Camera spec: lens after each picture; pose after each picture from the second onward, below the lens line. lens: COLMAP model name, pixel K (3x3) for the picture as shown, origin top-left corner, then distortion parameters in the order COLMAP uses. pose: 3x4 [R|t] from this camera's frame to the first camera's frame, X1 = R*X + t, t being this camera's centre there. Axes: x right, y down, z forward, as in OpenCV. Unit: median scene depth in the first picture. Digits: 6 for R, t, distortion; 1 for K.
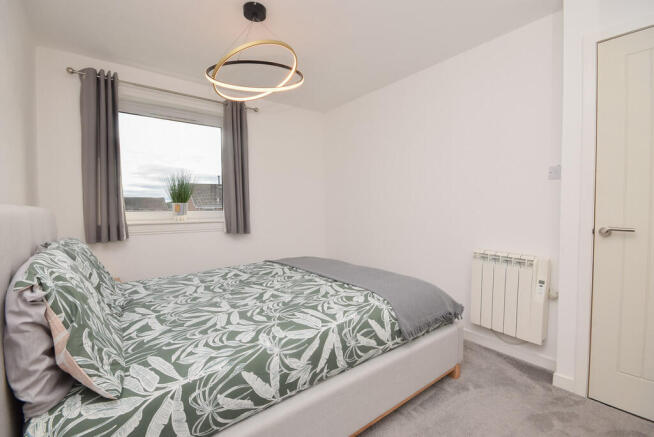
lens RADIAL K [[287.3, 0, 327.0], [0, 287.3, 218.5], [0, 0, 1]] dist [0.020377, -0.000024]
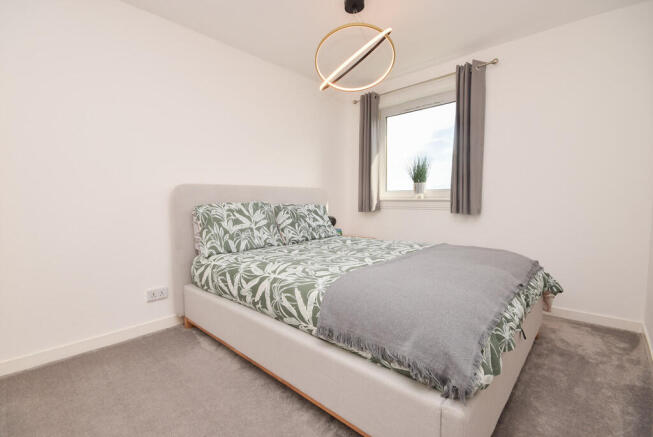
lens RADIAL K [[291.3, 0, 326.5], [0, 291.3, 218.5], [0, 0, 1]] dist [-0.003672, -0.000139]
pose [[0.185023, 0.076187, -0.979777, 0.689326], [-0.032920, 0.996911, 0.071303, 0.021447], [0.982183, 0.019061, 0.186960, 0.553965]]
